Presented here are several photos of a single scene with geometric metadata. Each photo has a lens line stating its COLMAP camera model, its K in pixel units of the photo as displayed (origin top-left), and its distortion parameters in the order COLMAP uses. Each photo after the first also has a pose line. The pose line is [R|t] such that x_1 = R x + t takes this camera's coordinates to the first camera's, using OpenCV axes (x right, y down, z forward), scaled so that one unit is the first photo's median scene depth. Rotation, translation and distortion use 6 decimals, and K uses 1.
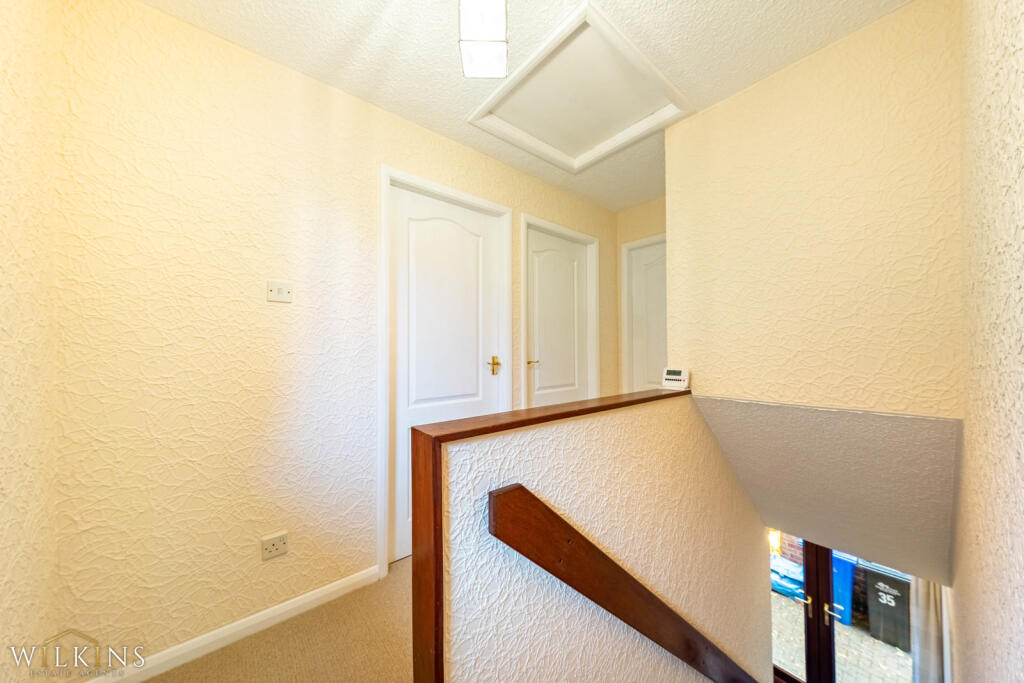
lens RADIAL K [[347.6, 0, 515.2], [0, 347.6, 343.0], [0, 0, 1]] dist [0.000470, 0.000024]
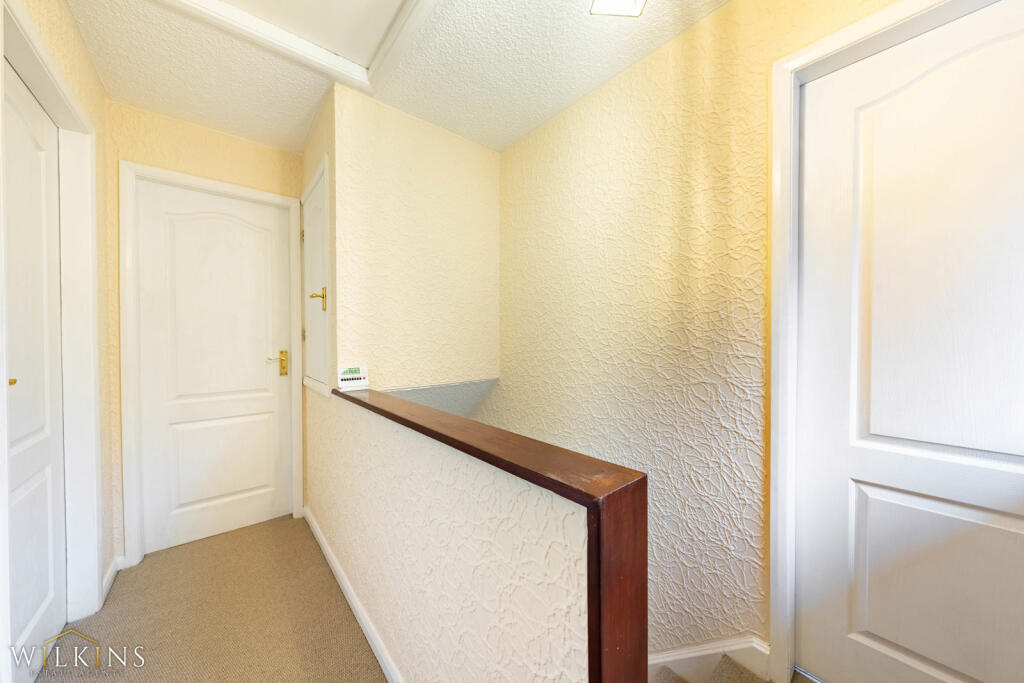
lens RADIAL K [[347.6, 0, 514.1], [0, 347.6, 341.4], [0, 0, 1]] dist [0.000470, 0.000024]
pose [[-0.013349, -0.002921, 0.999907, -0.453818], [-0.010001, 0.999946, 0.002787, 0.004694], [-0.999861, -0.009963, -0.013377, 0.627299]]
